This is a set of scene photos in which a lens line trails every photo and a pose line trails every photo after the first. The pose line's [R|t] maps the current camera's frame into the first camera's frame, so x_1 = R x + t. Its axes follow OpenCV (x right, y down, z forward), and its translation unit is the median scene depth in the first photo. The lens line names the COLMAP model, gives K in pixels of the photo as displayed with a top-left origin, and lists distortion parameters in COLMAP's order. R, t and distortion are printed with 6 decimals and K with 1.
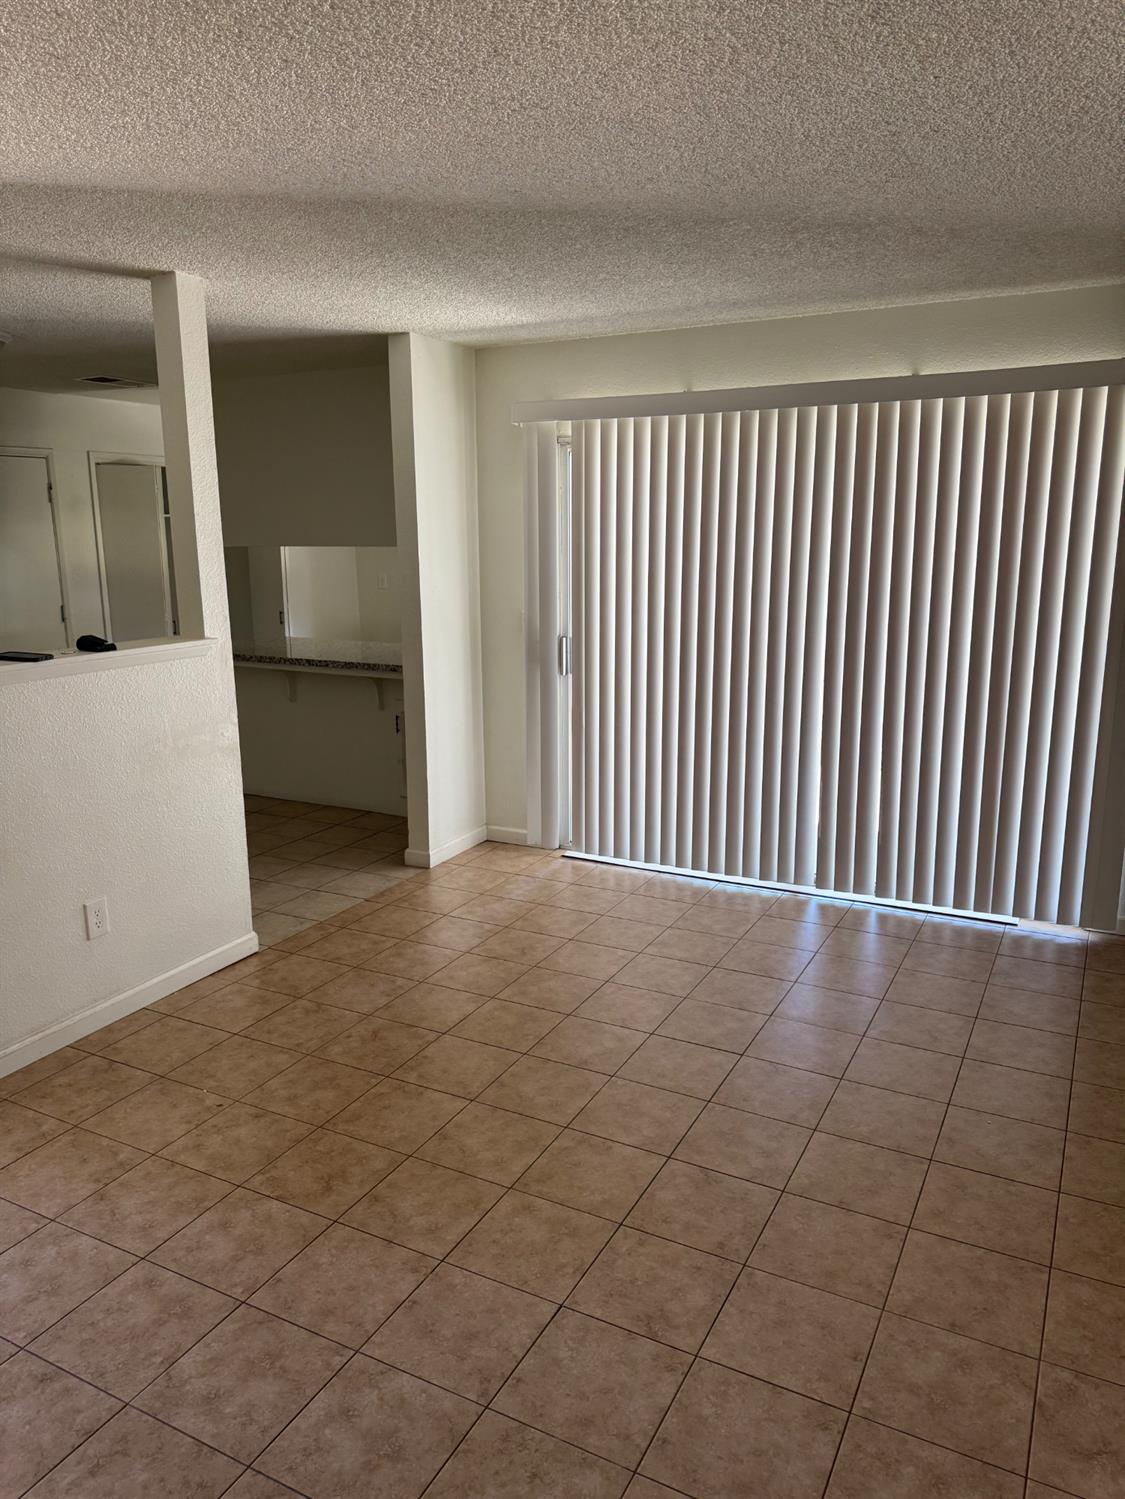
lens RADIAL K [[1067.4, 0, 564.4], [0, 1067.4, 750.5], [0, 0, 1]] dist [0.051649, -0.067588]
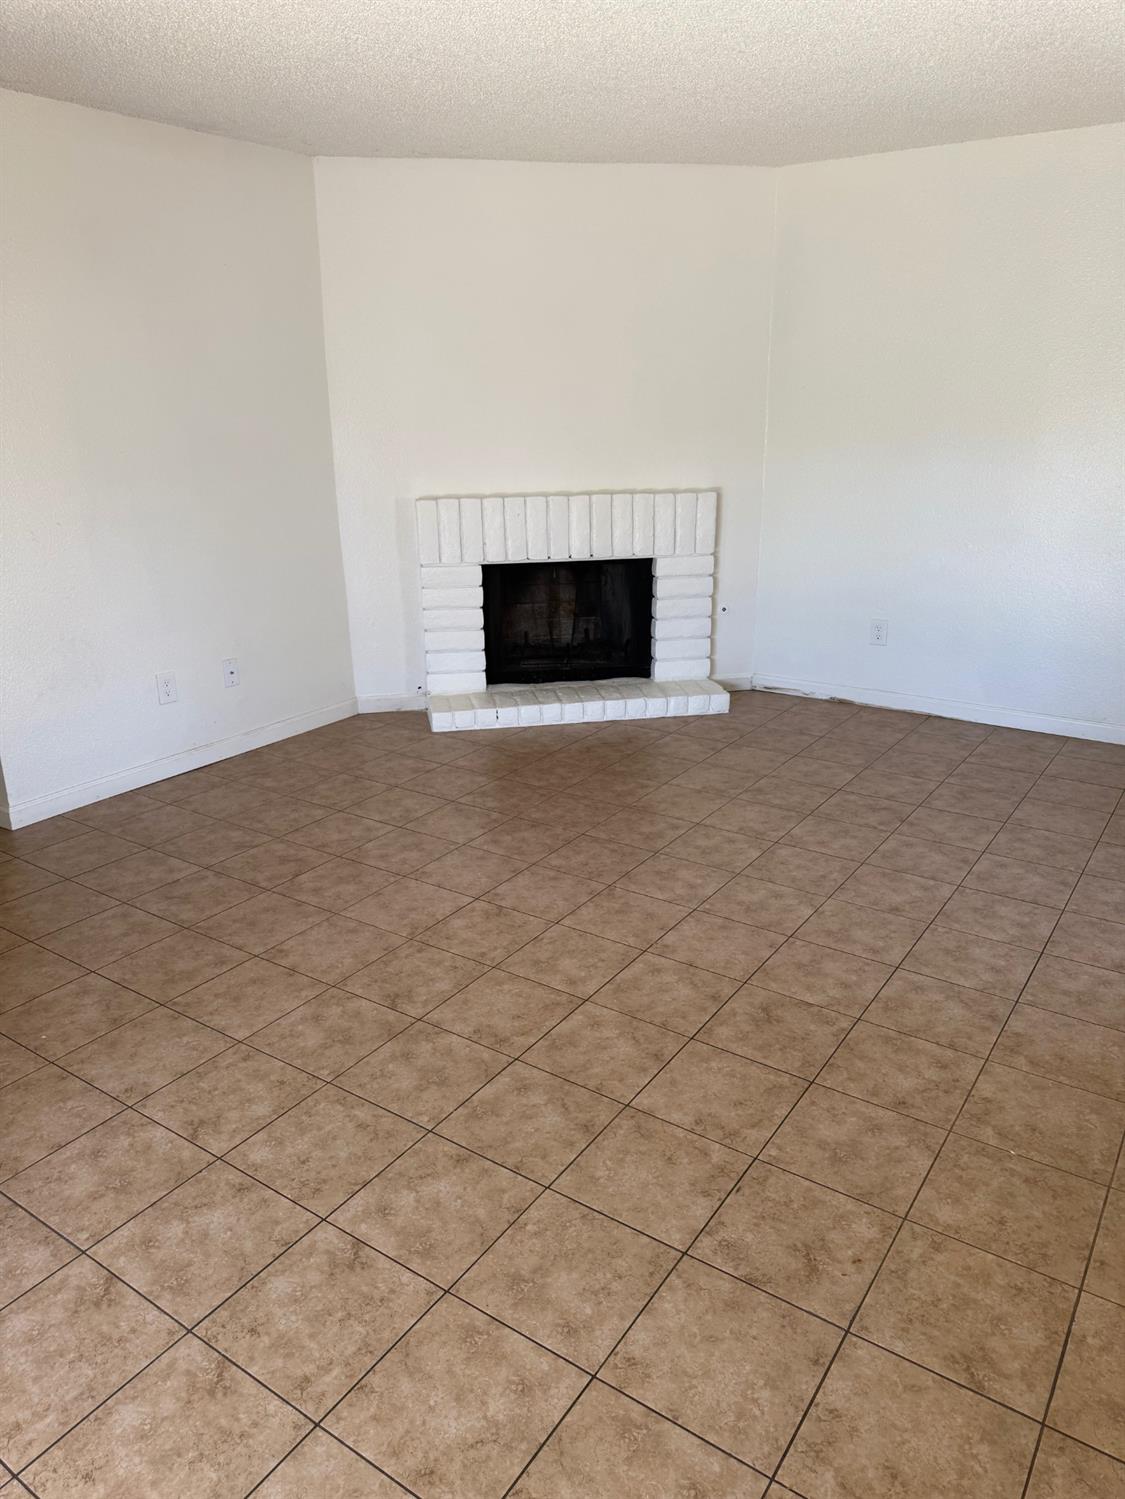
lens RADIAL K [[1067.4, 0, 560.7], [0, 1067.4, 749.4], [0, 0, 1]] dist [0.051649, -0.067588]
pose [[-0.992771, -0.017910, 0.118680, -0.142377], [0.043491, 0.867927, 0.494784, -0.310211], [-0.111867, 0.496369, -0.860874, 1.752901]]
